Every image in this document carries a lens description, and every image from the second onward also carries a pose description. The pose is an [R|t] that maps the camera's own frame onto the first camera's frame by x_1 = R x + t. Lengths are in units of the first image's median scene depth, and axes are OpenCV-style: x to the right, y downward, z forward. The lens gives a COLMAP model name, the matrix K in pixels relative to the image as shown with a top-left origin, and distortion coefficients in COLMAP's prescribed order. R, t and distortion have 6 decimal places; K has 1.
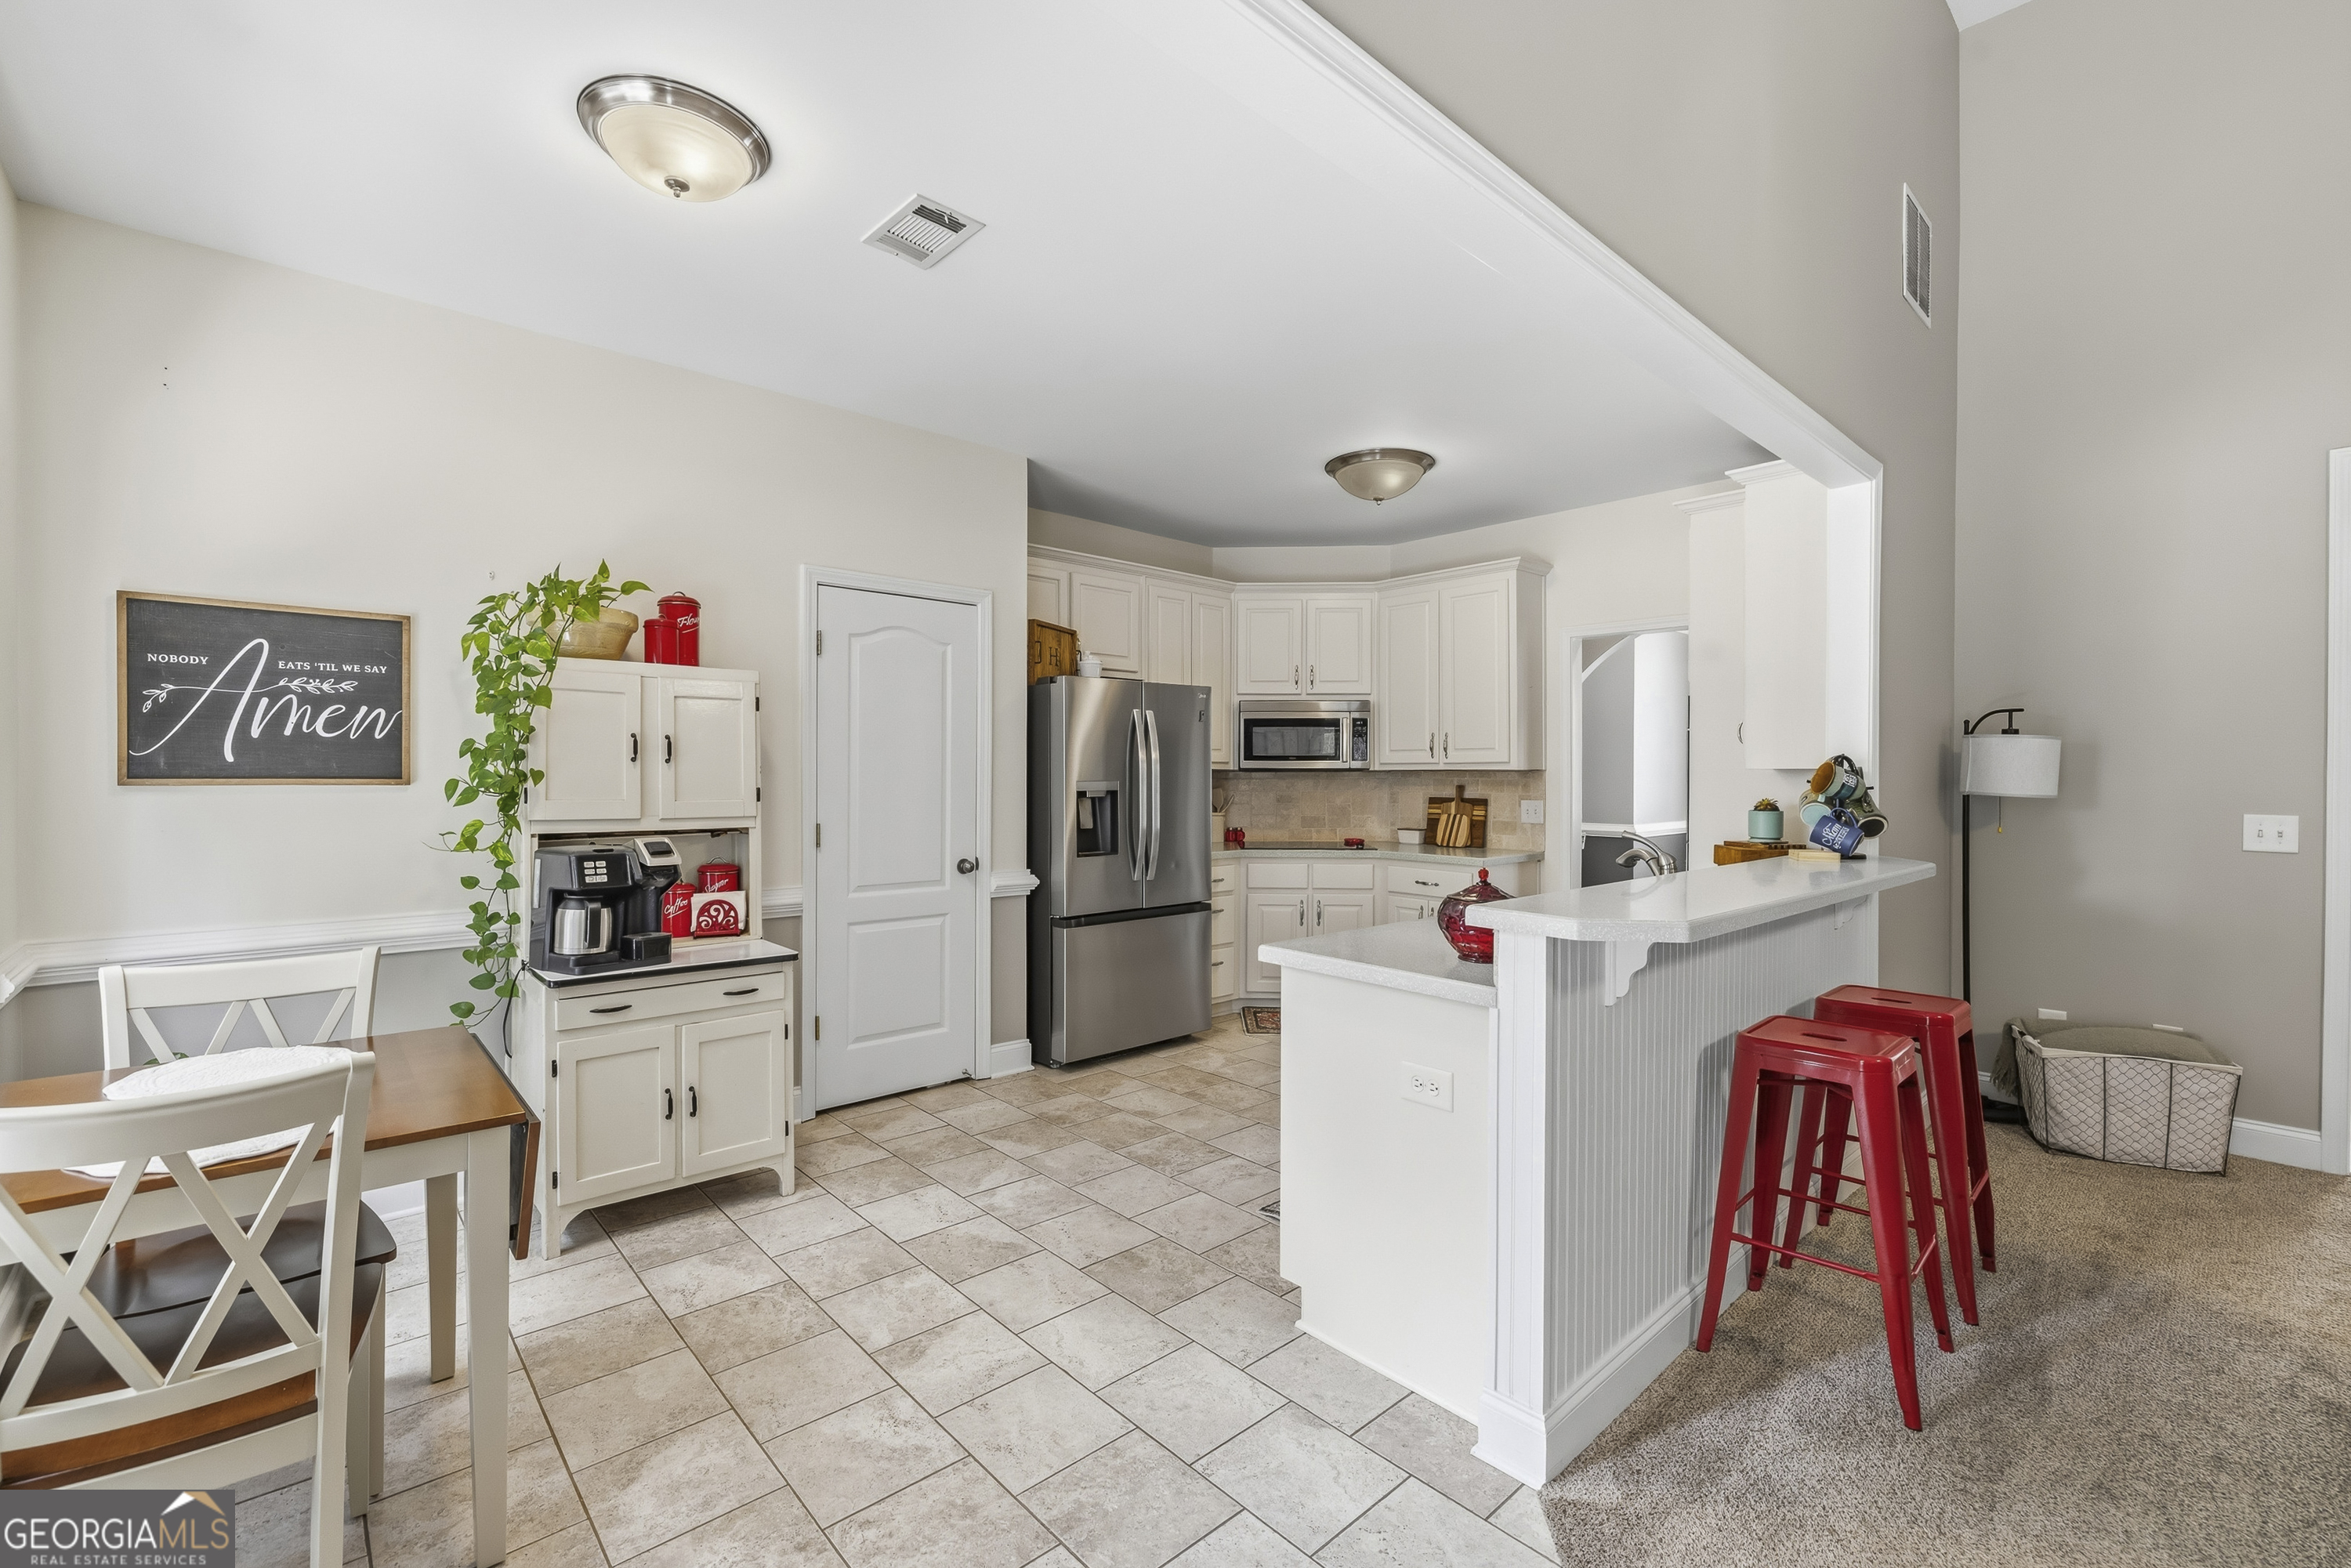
lens RADIAL K [[1006.8, 0, 1159.0], [0, 1006.8, 783.0], [0, 0, 1]] dist [-0.003243, 0.000395]
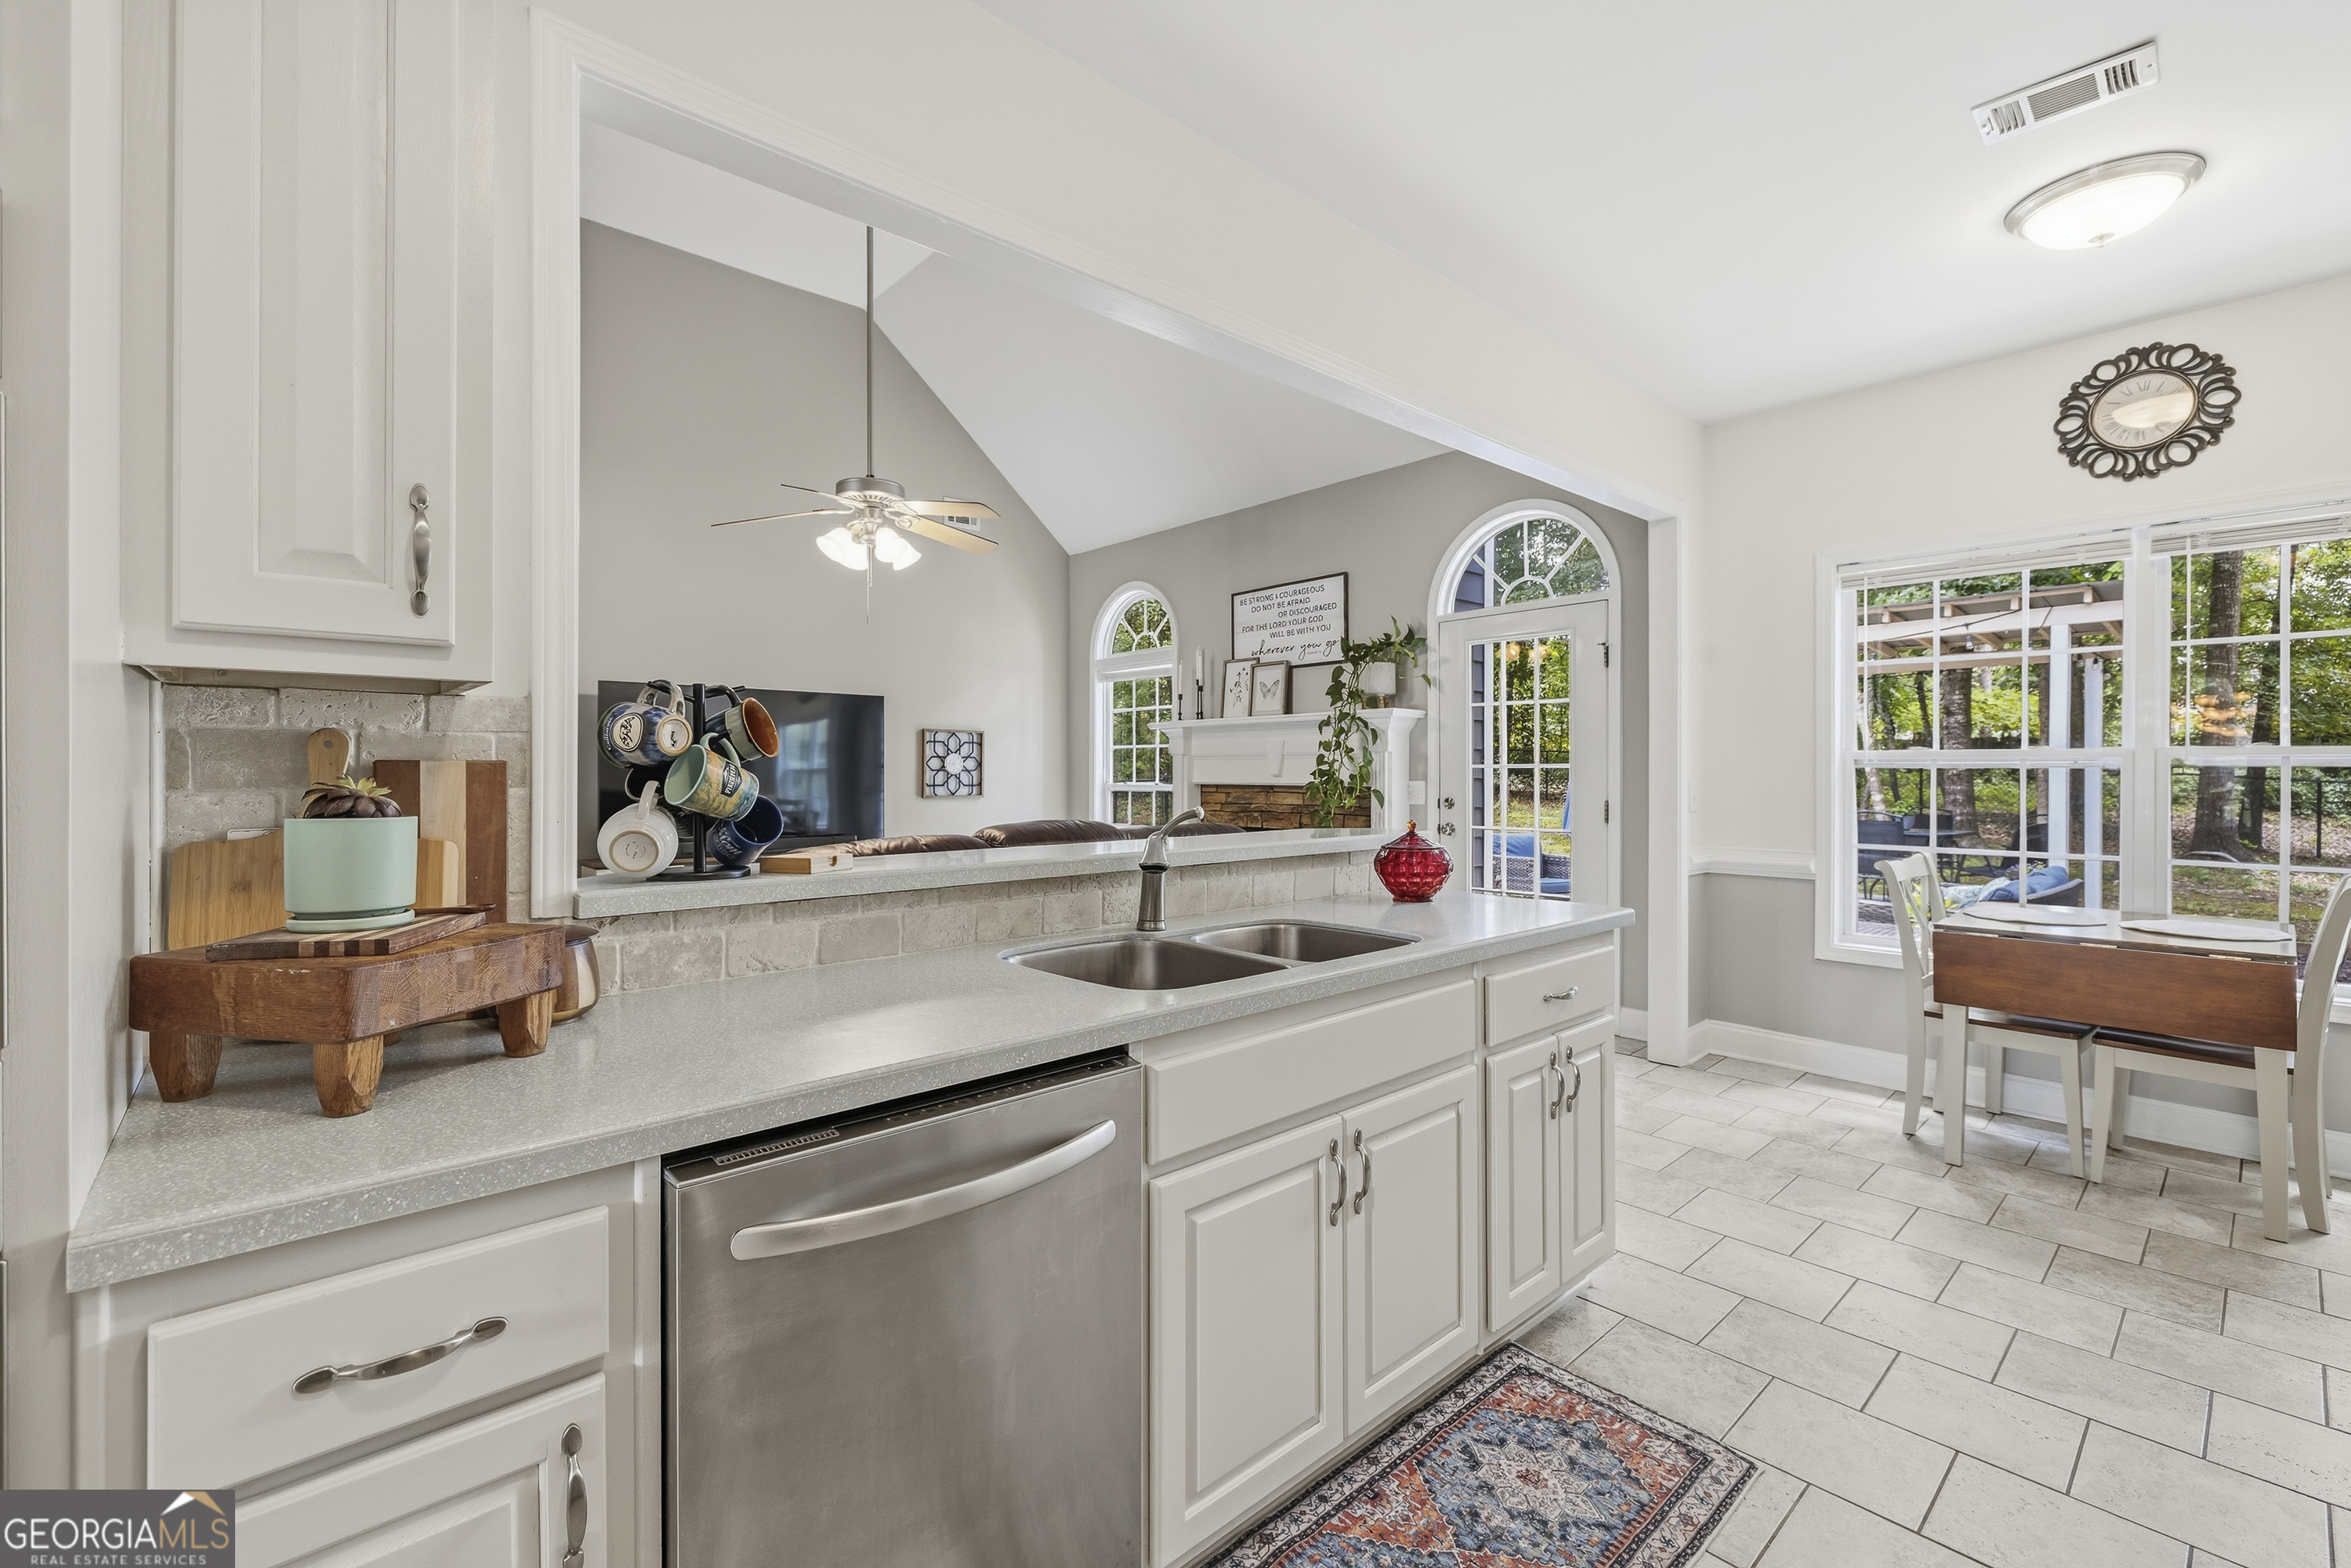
lens RADIAL K [[1006.8, 0, 1144.4], [0, 1006.8, 769.7], [0, 0, 1]] dist [-0.003243, 0.000395]
pose [[-0.999916, -0.002725, 0.012707, 0.457227], [-0.002603, 0.999951, 0.009570, 0.013357], [-0.012733, 0.009536, -0.999873, 1.605558]]
